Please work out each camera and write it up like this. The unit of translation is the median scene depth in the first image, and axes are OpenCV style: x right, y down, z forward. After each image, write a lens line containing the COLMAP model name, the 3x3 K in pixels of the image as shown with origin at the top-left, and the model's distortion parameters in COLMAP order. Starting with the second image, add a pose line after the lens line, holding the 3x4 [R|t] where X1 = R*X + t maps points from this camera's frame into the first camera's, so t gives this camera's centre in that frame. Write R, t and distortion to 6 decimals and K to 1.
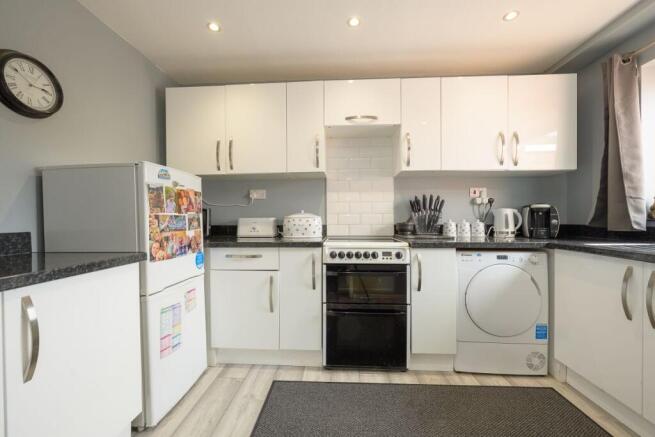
lens RADIAL K [[261.2, 0, 327.5], [0, 261.2, 218.5], [0, 0, 1]] dist [-0.001268, 0.000030]
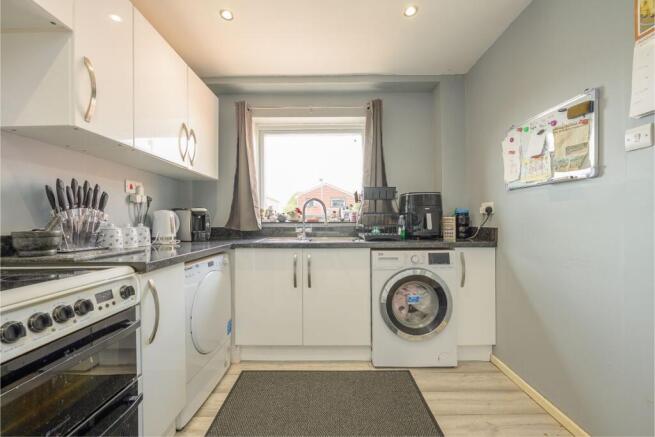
lens RADIAL K [[261.2, 0, 327.5], [0, 261.2, 218.5], [0, 0, 1]] dist [-0.001268, 0.000030]
pose [[-0.054699, 0.012702, 0.998422, -0.247706], [0.000878, 0.999919, -0.012673, 0.000272], [-0.998502, 0.000183, -0.054706, 0.567790]]
